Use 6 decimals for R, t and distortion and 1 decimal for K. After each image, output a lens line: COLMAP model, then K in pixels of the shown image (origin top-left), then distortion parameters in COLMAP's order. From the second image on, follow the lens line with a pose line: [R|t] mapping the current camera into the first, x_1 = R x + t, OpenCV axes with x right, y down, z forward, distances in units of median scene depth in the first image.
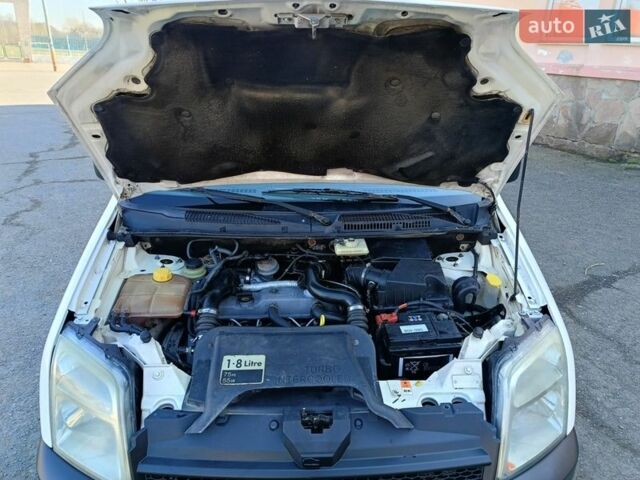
lens RADIAL K [[450.1, 0, 320.0], [0, 450.1, 240.0], [0, 0, 1]] dist [0.053719, -0.050786]
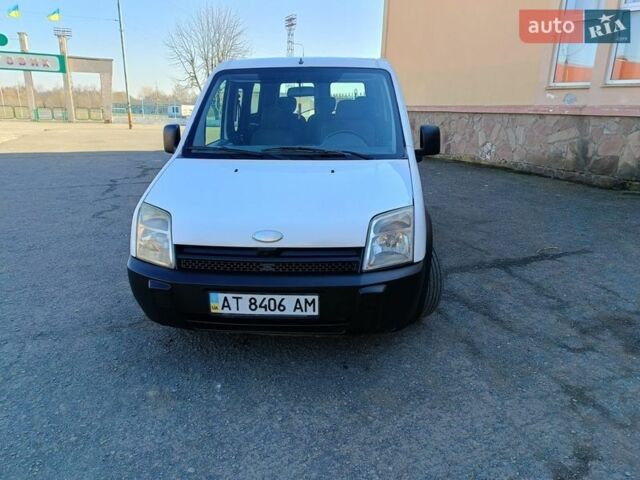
lens RADIAL K [[450.1, 0, 320.0], [0, 450.1, 240.0], [0, 0, 1]] dist [0.053719, -0.050786]
pose [[0.993918, 0.014788, -0.109129, 0.062535], [-0.027869, 0.992462, -0.119339, 0.095009], [0.106542, 0.121654, 0.986838, -0.128314]]
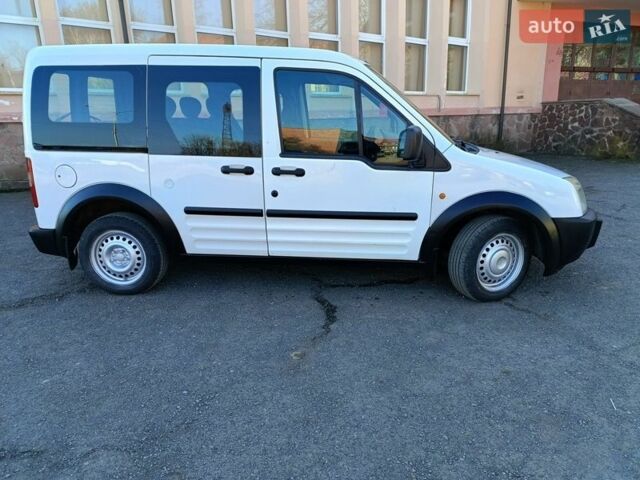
lens RADIAL K [[462.0, 0, 320.0], [0, 462.0, 240.0], [0, 0, 1]] dist [0.045510, -0.062733]
pose [[0.109826, -0.289747, 0.950781, -0.536727], [0.414622, 0.882722, 0.221112, -0.098638], [-0.903342, 0.369931, 0.217081, 0.306306]]
